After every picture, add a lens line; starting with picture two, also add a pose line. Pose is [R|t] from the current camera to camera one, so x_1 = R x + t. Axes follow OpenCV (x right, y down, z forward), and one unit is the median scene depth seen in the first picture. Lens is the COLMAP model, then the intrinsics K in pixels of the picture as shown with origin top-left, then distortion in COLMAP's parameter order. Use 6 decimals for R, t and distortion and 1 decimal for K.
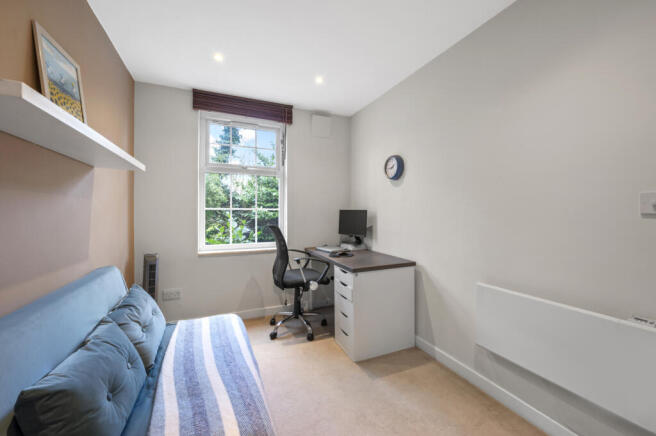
lens RADIAL K [[268.7, 0, 329.3], [0, 268.7, 215.5], [0, 0, 1]] dist [0.000982, -0.000193]
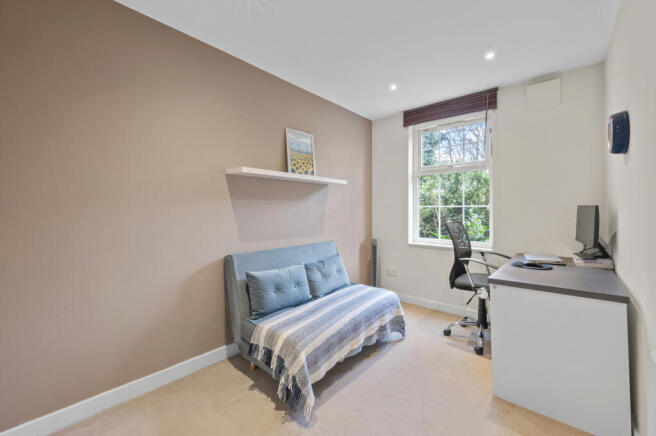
lens RADIAL K [[268.7, 0, 330.7], [0, 268.7, 214.8], [0, 0, 1]] dist [0.000982, -0.000193]
pose [[0.408373, 0.014916, -0.912693, 0.500697], [-0.011472, 0.999871, 0.011208, 0.001679], [0.912743, 0.005893, 0.408491, 0.179218]]
